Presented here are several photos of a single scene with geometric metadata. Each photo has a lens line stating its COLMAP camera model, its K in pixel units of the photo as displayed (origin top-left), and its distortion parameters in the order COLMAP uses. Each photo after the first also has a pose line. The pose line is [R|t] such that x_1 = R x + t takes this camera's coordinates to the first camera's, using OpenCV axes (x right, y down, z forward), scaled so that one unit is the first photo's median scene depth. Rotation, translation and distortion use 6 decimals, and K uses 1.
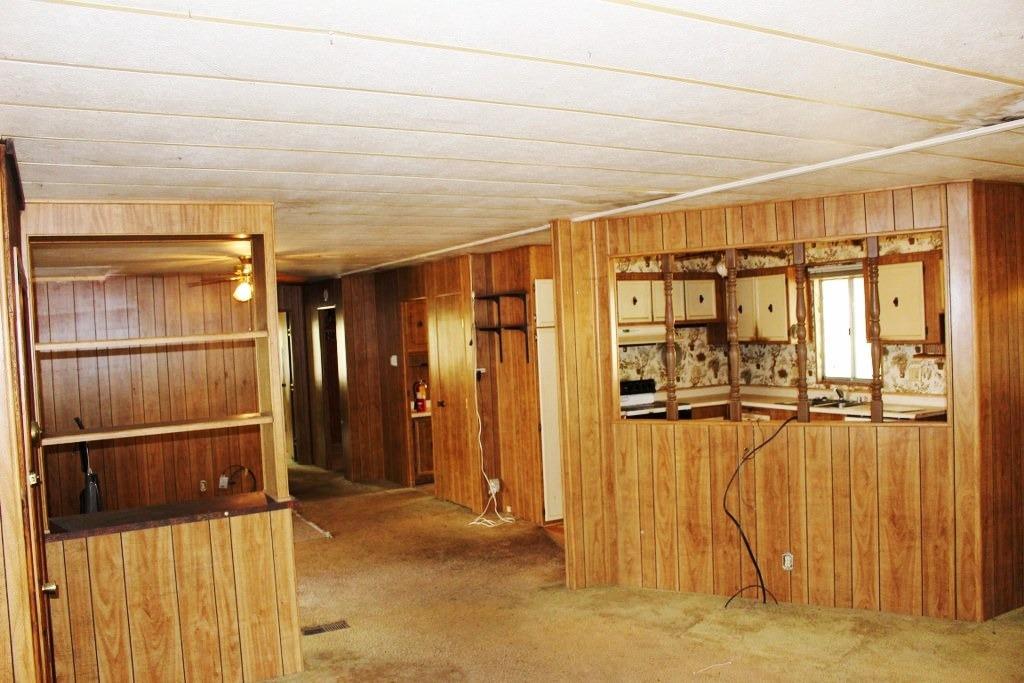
lens RADIAL K [[847.7, 0, 507.8], [0, 847.7, 346.0], [0, 0, 1]] dist [-0.154798, 0.127237]
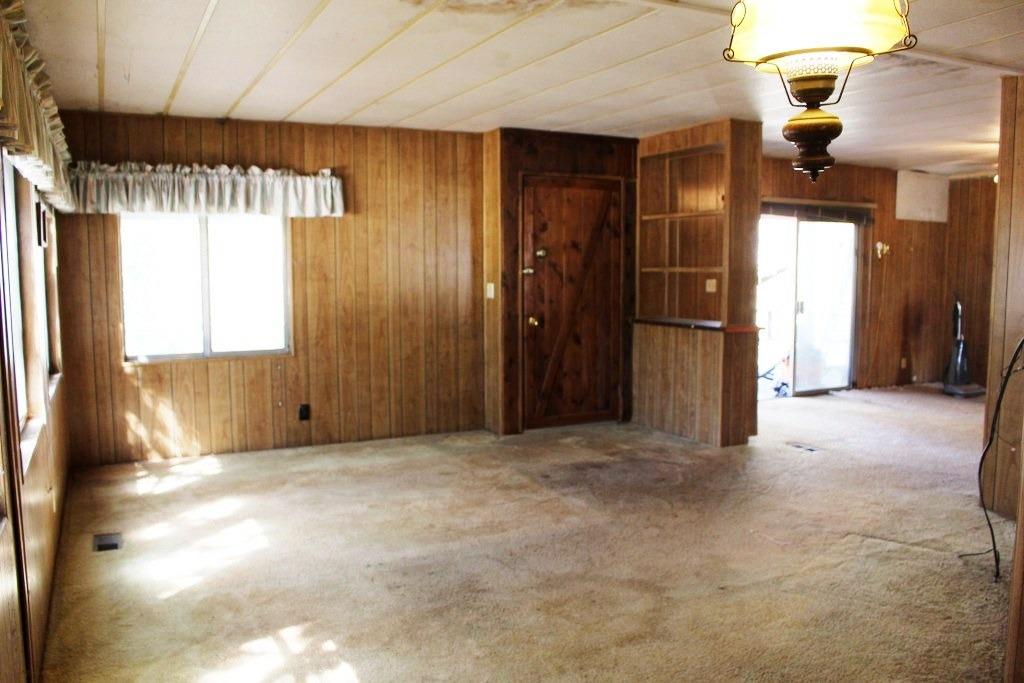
lens RADIAL K [[847.7, 0, 507.8], [0, 847.7, 346.0], [0, 0, 1]] dist [-0.154798, 0.127237]
pose [[-0.044052, 0.145745, -0.988341, 0.827963], [-0.026175, 0.988793, 0.146978, 0.010237], [0.998686, 0.032345, -0.039744, 0.477589]]
